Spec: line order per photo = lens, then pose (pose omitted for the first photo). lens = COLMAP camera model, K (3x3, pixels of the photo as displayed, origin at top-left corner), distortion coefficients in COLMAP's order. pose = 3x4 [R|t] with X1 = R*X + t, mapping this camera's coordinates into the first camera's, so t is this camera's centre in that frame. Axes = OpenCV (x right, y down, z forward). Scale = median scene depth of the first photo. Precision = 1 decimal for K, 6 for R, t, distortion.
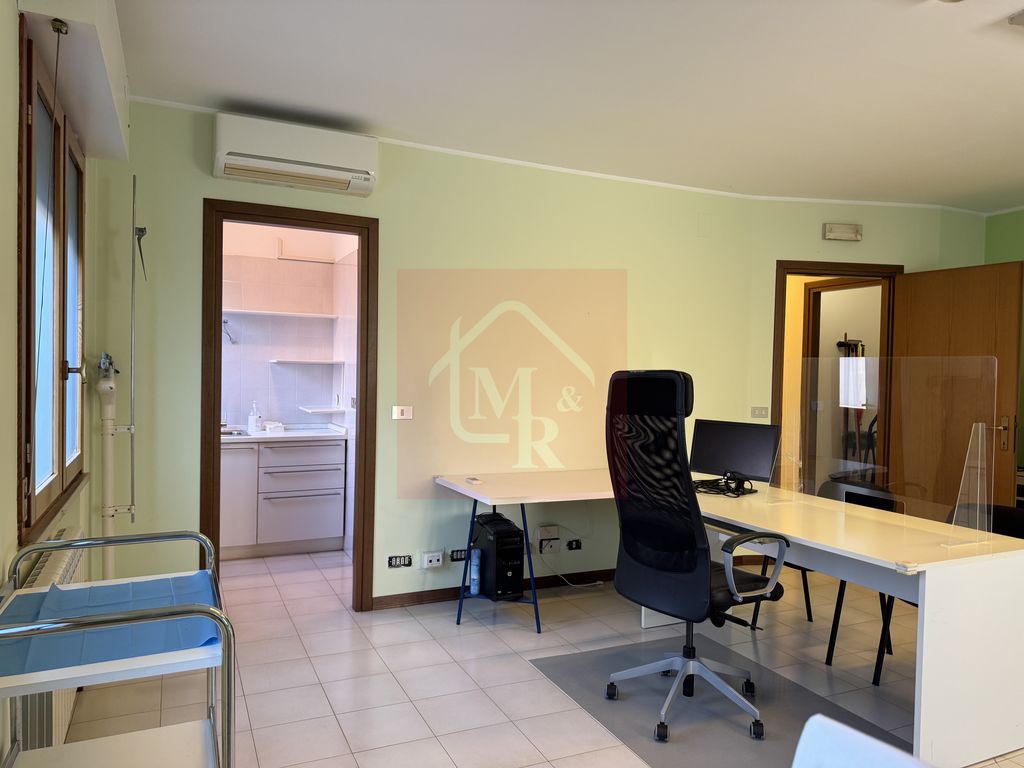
lens RADIAL K [[720.4, 0, 513.6], [0, 720.4, 392.3], [0, 0, 1]] dist [0.052947, -0.058818]
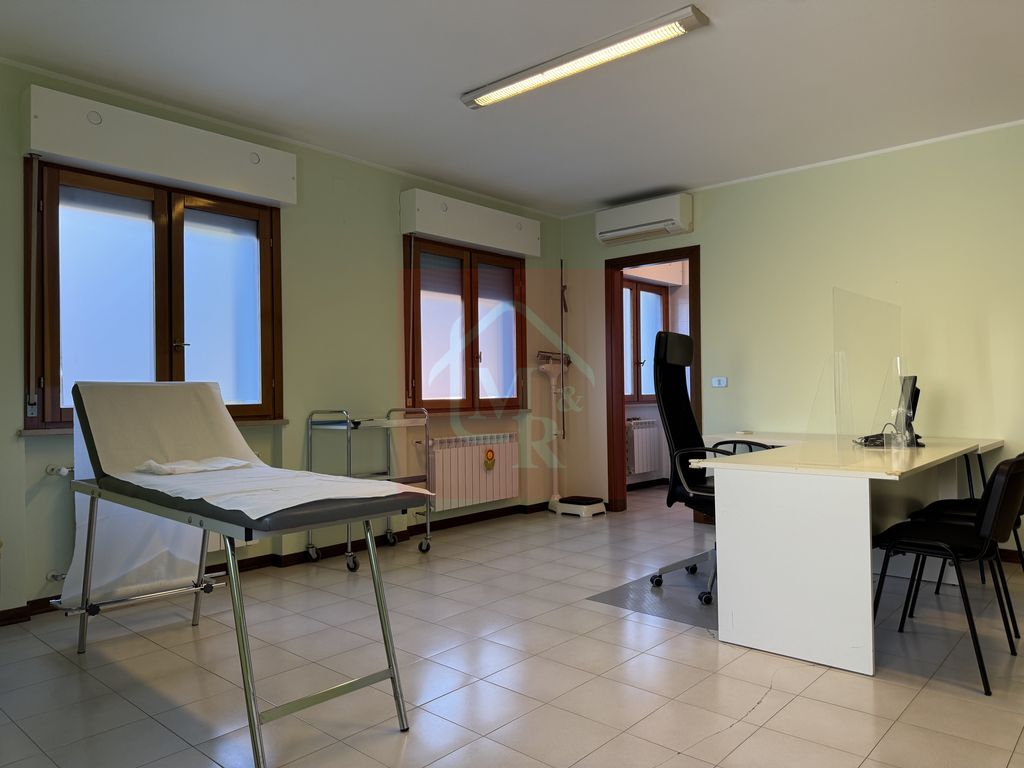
lens RADIAL K [[720.7, 0, 512.0], [0, 720.7, 384.0], [0, 0, 1]] dist [0.108215, -0.166003]
pose [[0.394831, -0.032560, -0.918177, 0.742948], [-0.001994, 0.999339, -0.036295, 0.065177], [0.918751, 0.016162, 0.394505, 0.079981]]
